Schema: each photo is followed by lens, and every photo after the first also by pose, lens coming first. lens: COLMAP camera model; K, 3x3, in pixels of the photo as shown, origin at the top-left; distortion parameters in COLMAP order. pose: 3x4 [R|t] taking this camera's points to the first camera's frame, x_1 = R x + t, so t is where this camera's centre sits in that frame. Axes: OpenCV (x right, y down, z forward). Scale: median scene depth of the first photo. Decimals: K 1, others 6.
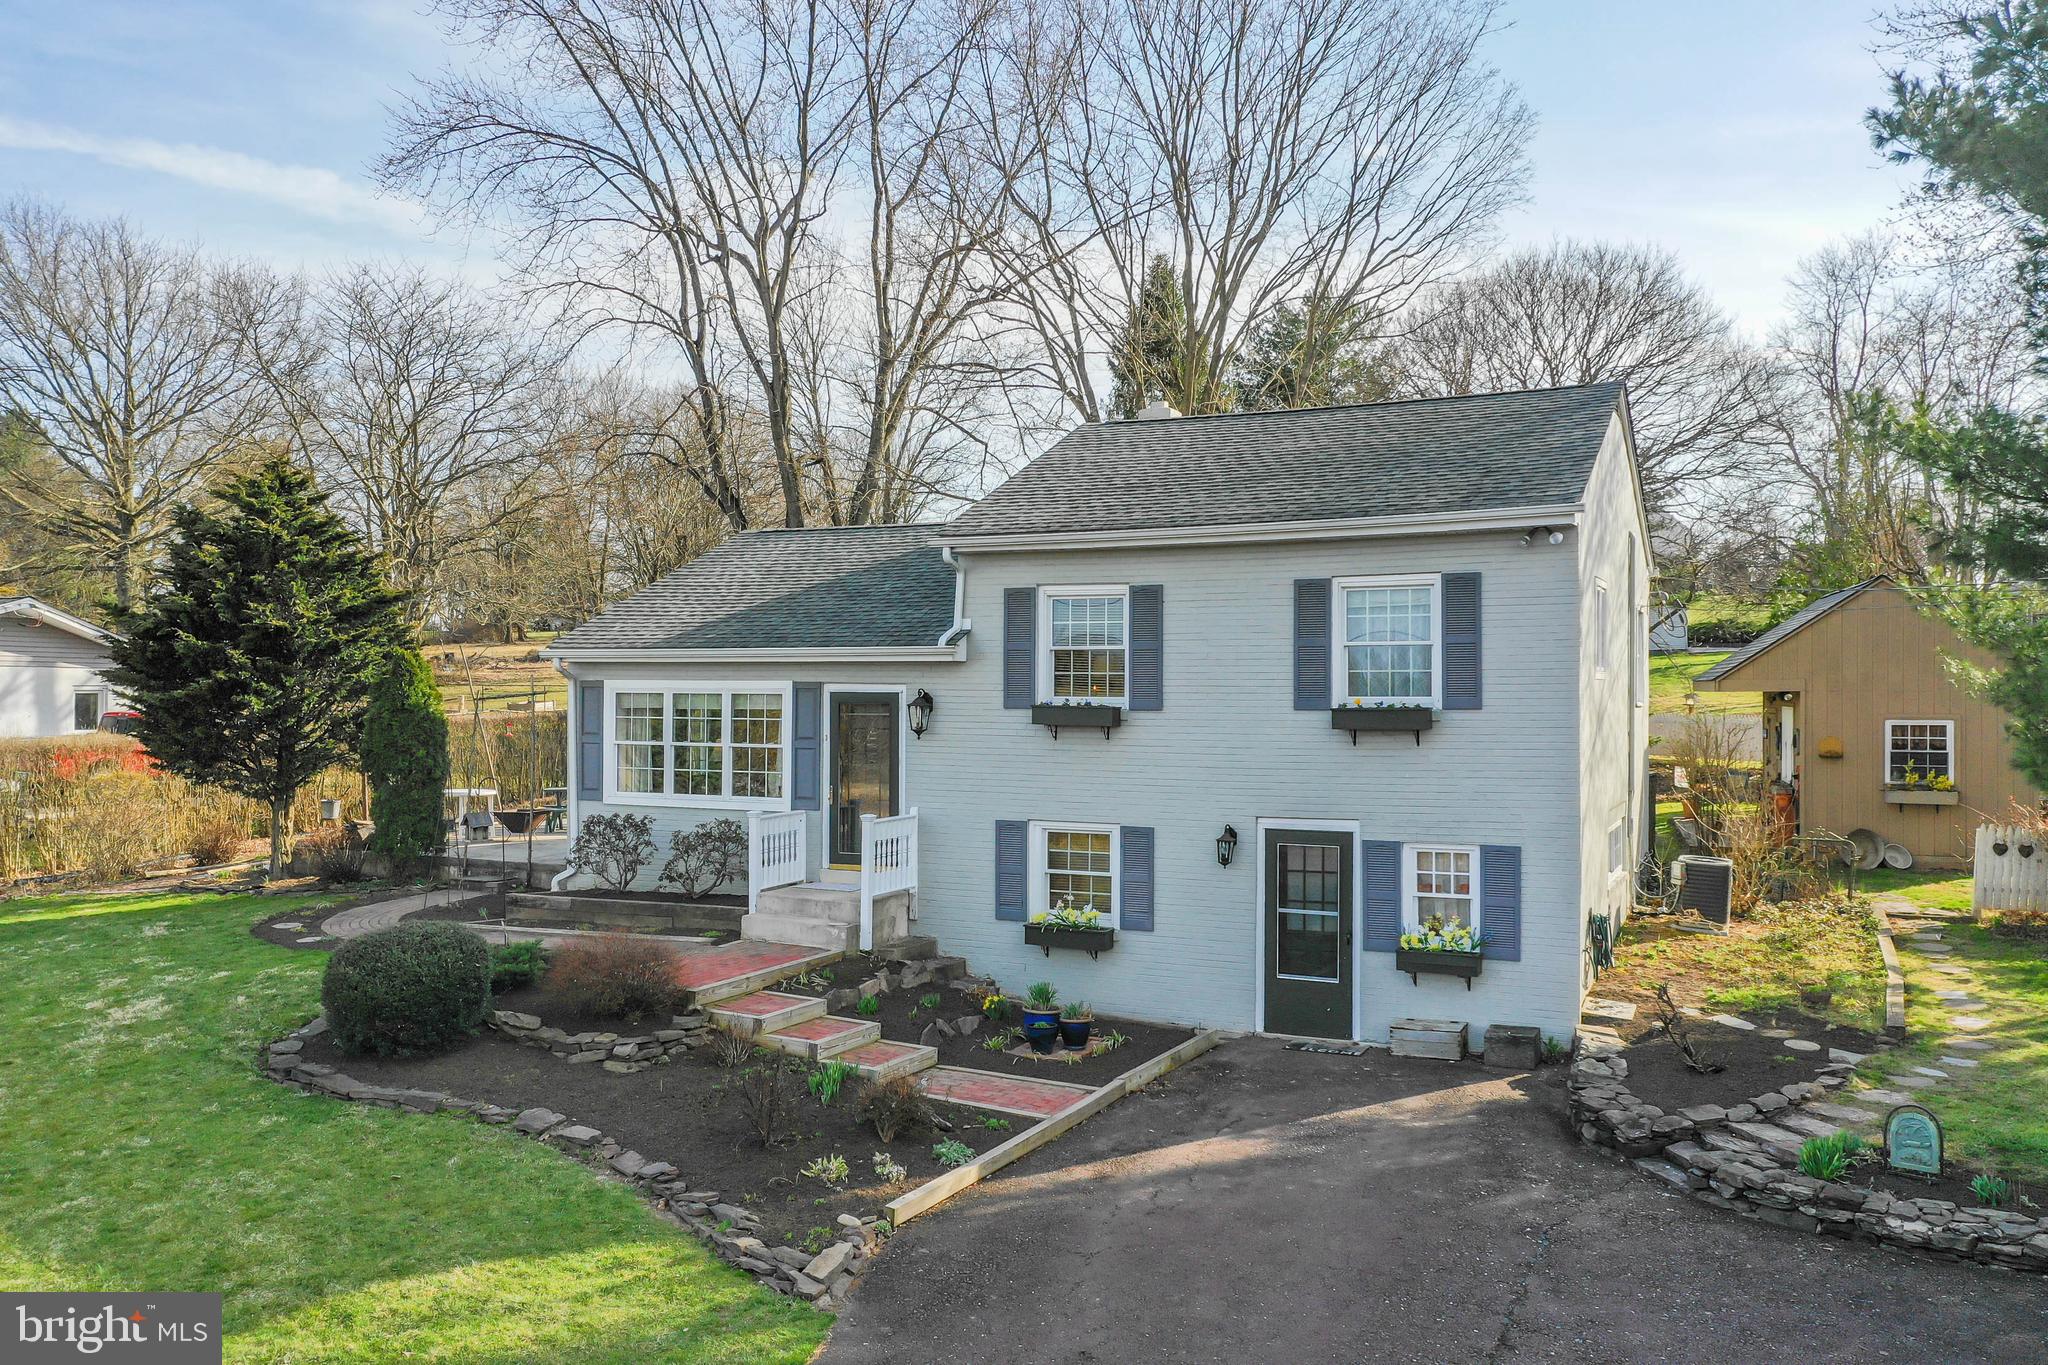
lens RADIAL K [[1500.2, 0, 1096.3], [0, 1500.2, 687.0], [0, 0, 1]] dist [0.002567, 0.002198]
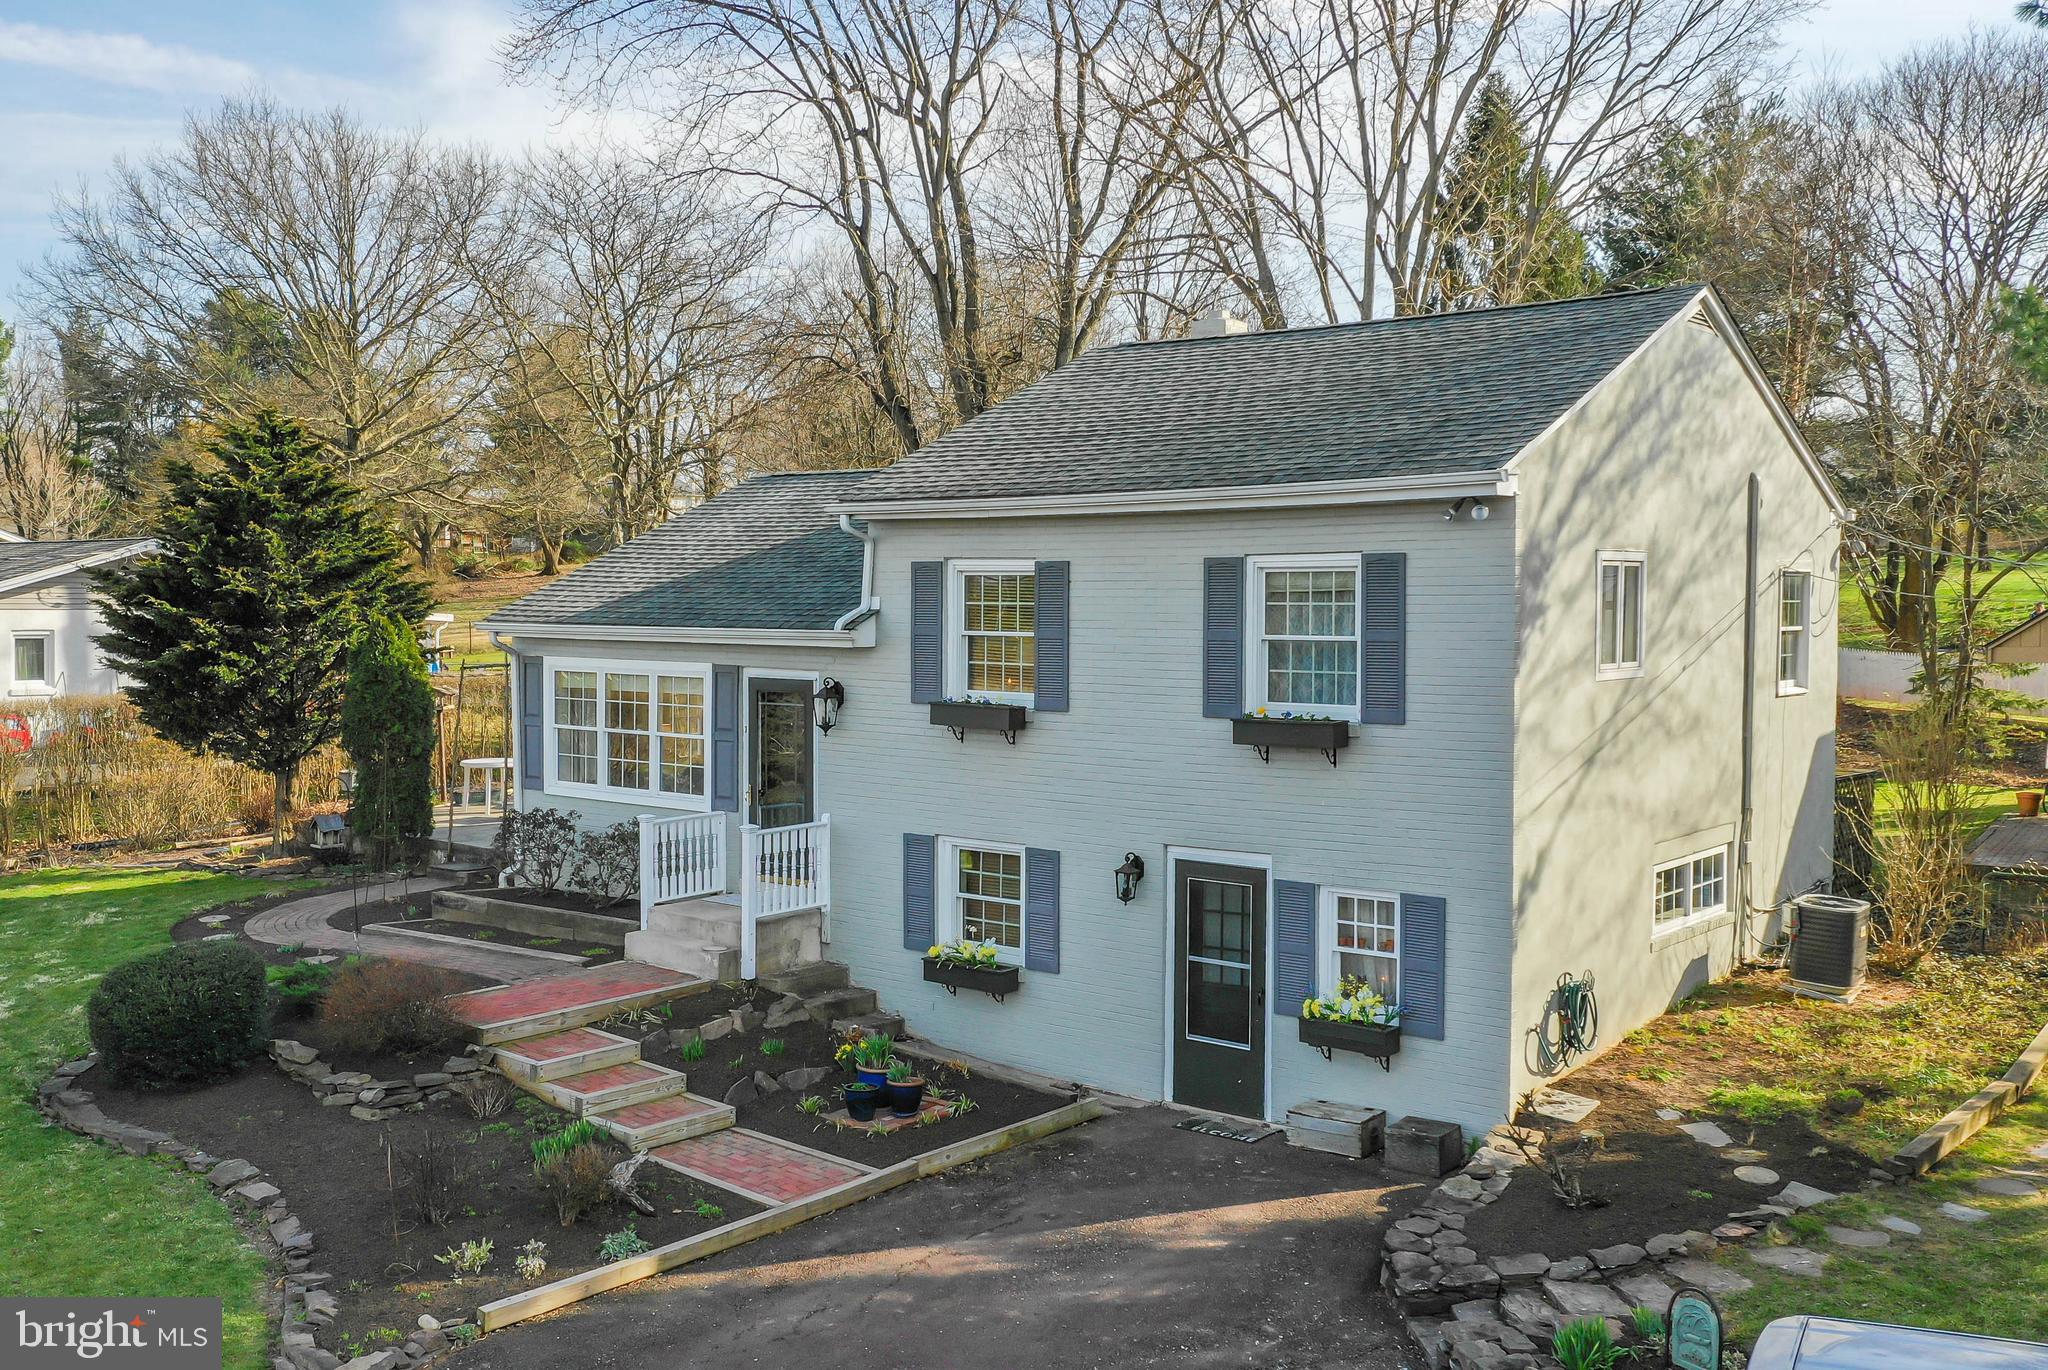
lens RADIAL K [[1786.7, 0, 1161.3], [0, 1786.7, 682.8], [0, 0, 1]] dist [0.001810, -0.005956]
pose [[0.977638, 0.011559, -0.209979, 0.310608], [-0.000866, 0.998701, 0.050946, -0.052611], [0.210295, -0.049625, 0.976378, 0.042525]]
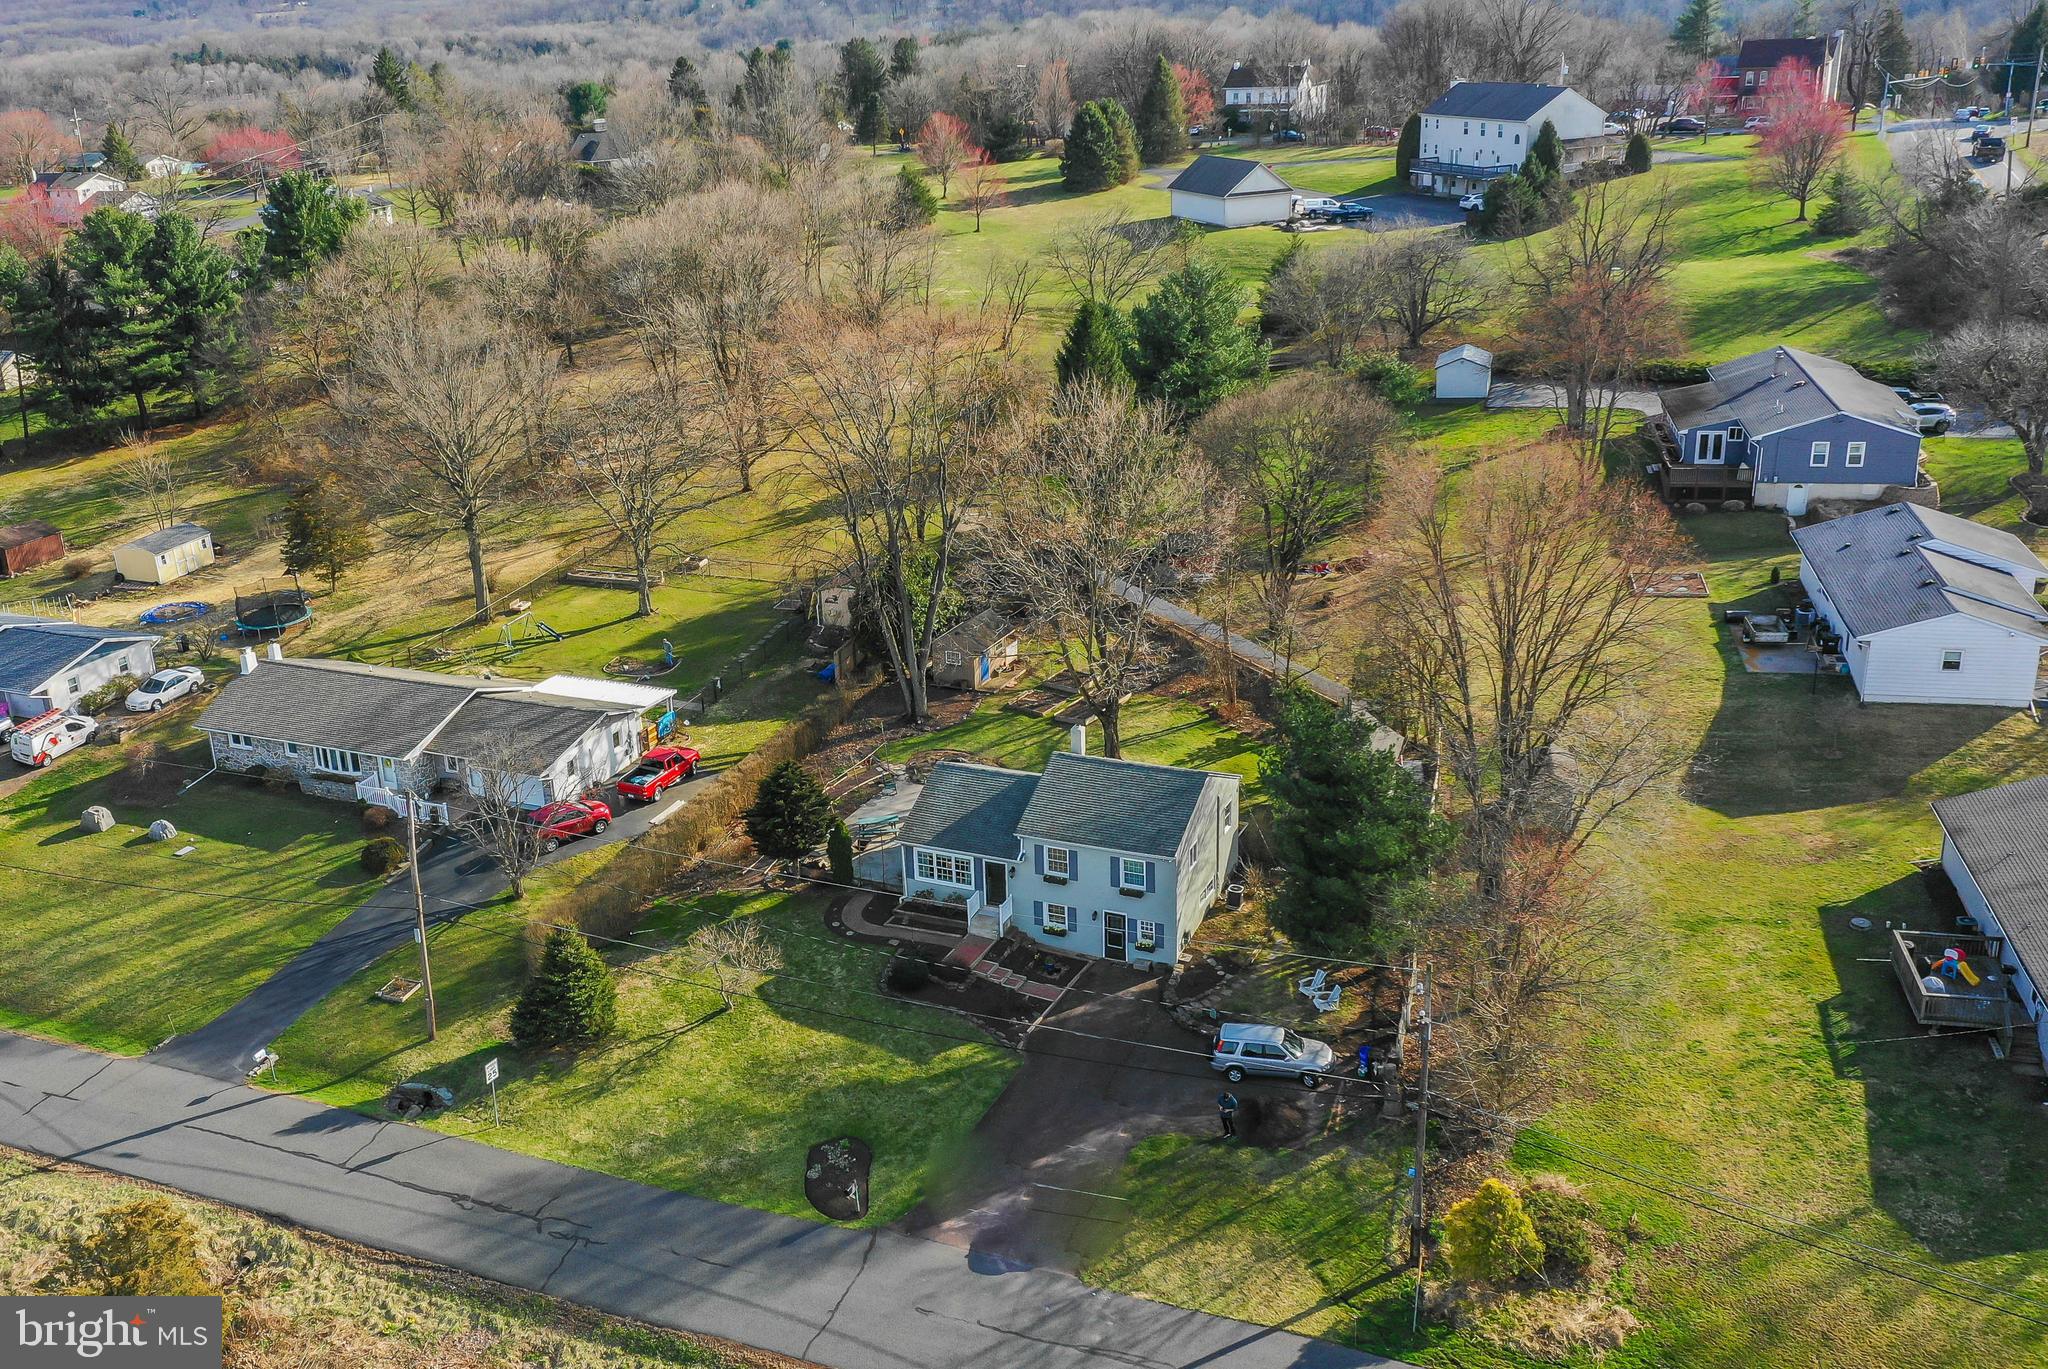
lens RADIAL K [[1500.2, 0, 1096.3], [0, 1500.2, 689.0], [0, 0, 1]] dist [0.002567, 0.002198]
pose [[0.999094, -0.025828, 0.033823, -0.026679], [0.012227, 0.935469, 0.353198, -1.841719], [-0.040763, -0.352464, 0.934937, -2.472632]]
